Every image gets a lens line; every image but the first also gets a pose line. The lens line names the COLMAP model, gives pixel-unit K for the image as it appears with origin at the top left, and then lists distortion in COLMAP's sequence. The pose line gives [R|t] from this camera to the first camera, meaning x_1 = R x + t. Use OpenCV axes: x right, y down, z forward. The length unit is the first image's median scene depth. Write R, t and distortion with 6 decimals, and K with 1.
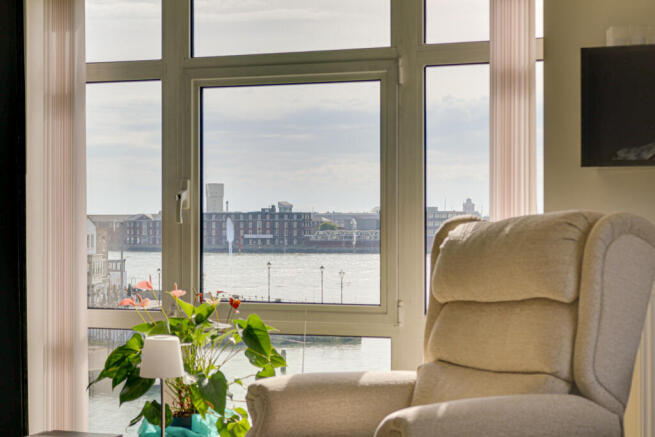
lens RADIAL K [[1237.3, 0, 327.5], [0, 1237.3, 218.5], [0, 0, 1]] dist [0.024082, 0.050459]
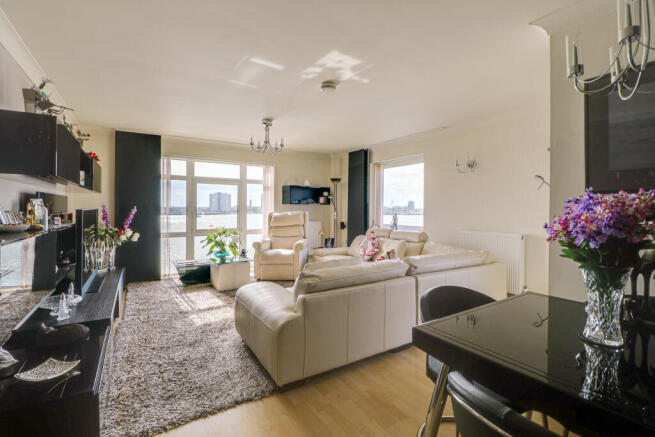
lens RADIAL K [[307.8, 0, 331.8], [0, 307.8, 208.5], [0, 0, 1]] dist [-0.002037, -0.000134]
pose [[0.601736, 0.005356, 0.798677, -0.759324], [-0.011284, 0.999935, 0.001796, -0.019949], [-0.798616, -0.010093, 0.601757, -0.094700]]
